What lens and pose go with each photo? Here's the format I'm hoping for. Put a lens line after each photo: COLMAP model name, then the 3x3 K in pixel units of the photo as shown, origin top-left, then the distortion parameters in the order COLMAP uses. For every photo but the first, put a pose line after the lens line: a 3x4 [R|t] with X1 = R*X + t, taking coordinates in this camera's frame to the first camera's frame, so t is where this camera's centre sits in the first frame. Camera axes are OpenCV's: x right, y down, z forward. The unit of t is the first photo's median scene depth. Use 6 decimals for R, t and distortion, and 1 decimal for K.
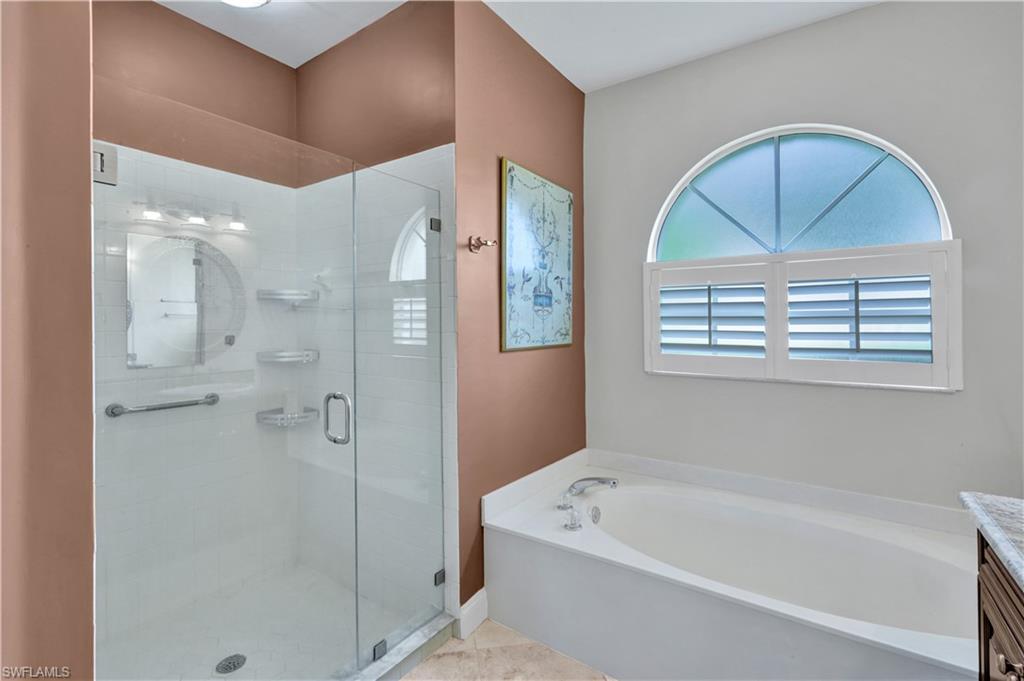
lens RADIAL K [[458.5, 0, 505.5], [0, 458.5, 319.6], [0, 0, 1]] dist [-0.002058, -0.000083]
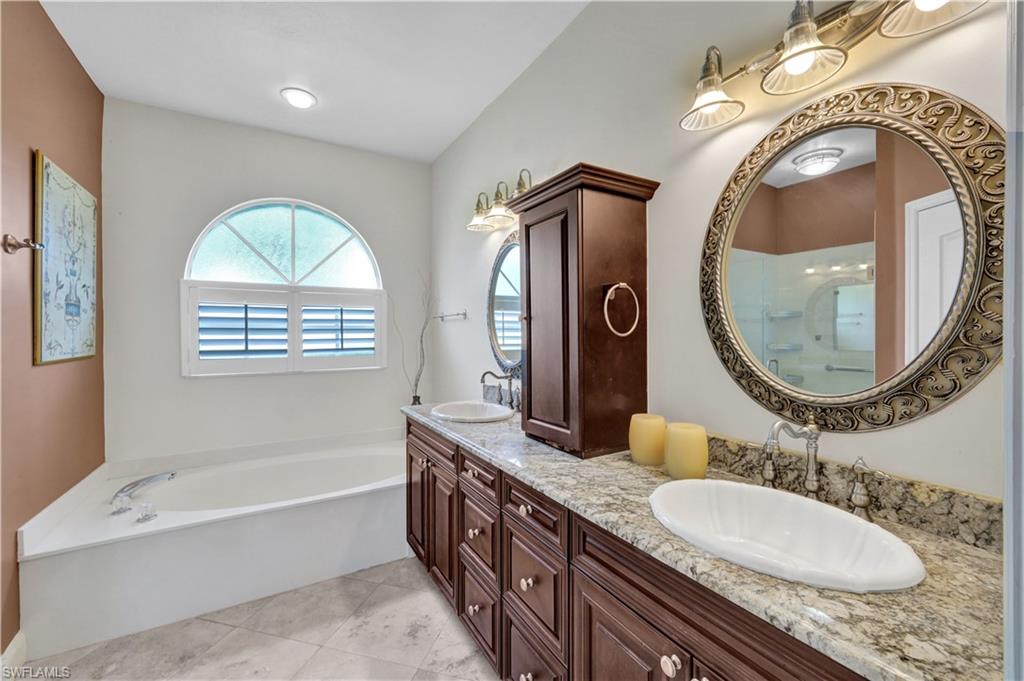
lens RADIAL K [[414.2, 0, 511.1], [0, 414.2, 334.8], [0, 0, 1]] dist [0.001085, 0.000067]
pose [[0.407993, -0.005693, 0.912967, -0.330382], [-0.003702, 0.999962, 0.007889, 0.000097], [-0.912978, -0.006598, 0.407957, -0.167817]]
